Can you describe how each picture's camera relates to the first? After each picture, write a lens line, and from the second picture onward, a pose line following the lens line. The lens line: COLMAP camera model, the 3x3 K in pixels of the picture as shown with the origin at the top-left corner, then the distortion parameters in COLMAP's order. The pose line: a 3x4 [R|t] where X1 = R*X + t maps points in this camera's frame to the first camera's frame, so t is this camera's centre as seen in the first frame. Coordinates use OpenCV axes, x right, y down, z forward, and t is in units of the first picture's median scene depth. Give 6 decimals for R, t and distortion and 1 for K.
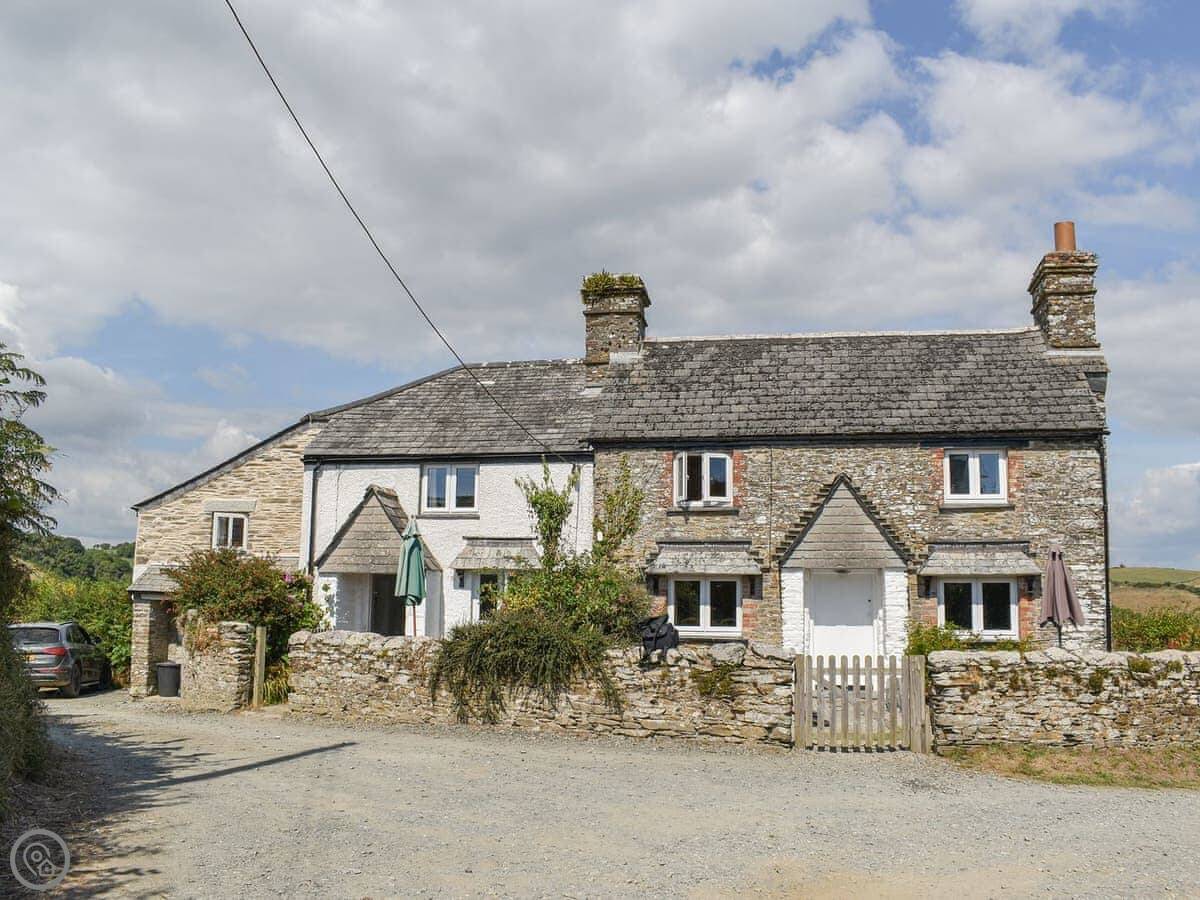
lens RADIAL K [[1081.5, 0, 604.4], [0, 1081.5, 447.1], [0, 0, 1]] dist [-0.050171, 0.007191]
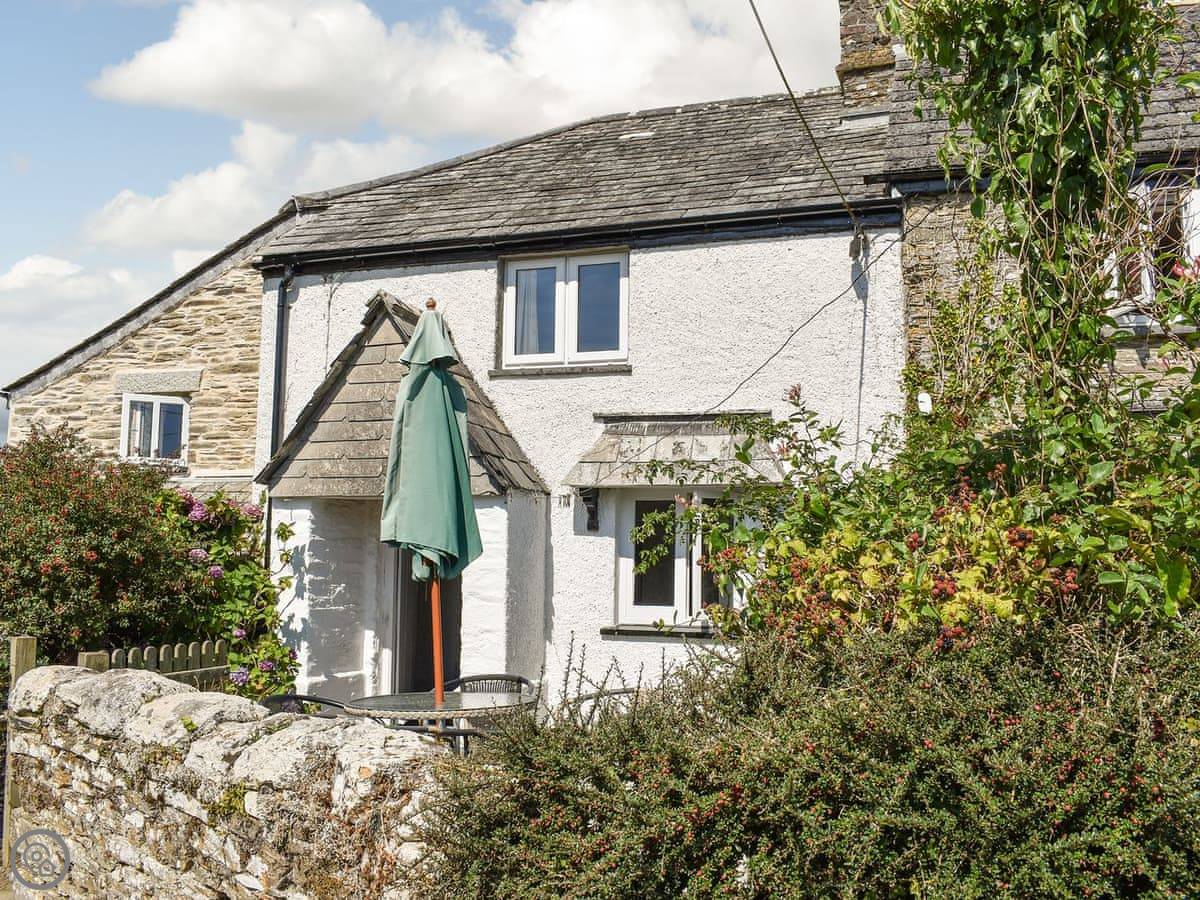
lens RADIAL K [[1081.5, 0, 599.2], [0, 1081.5, 450.0], [0, 0, 1]] dist [-0.050171, 0.007191]
pose [[0.990204, -0.016939, -0.138598, -0.068218], [0.022703, 0.998937, 0.040112, 0.078556], [0.137771, -0.042865, 0.989536, 0.559254]]
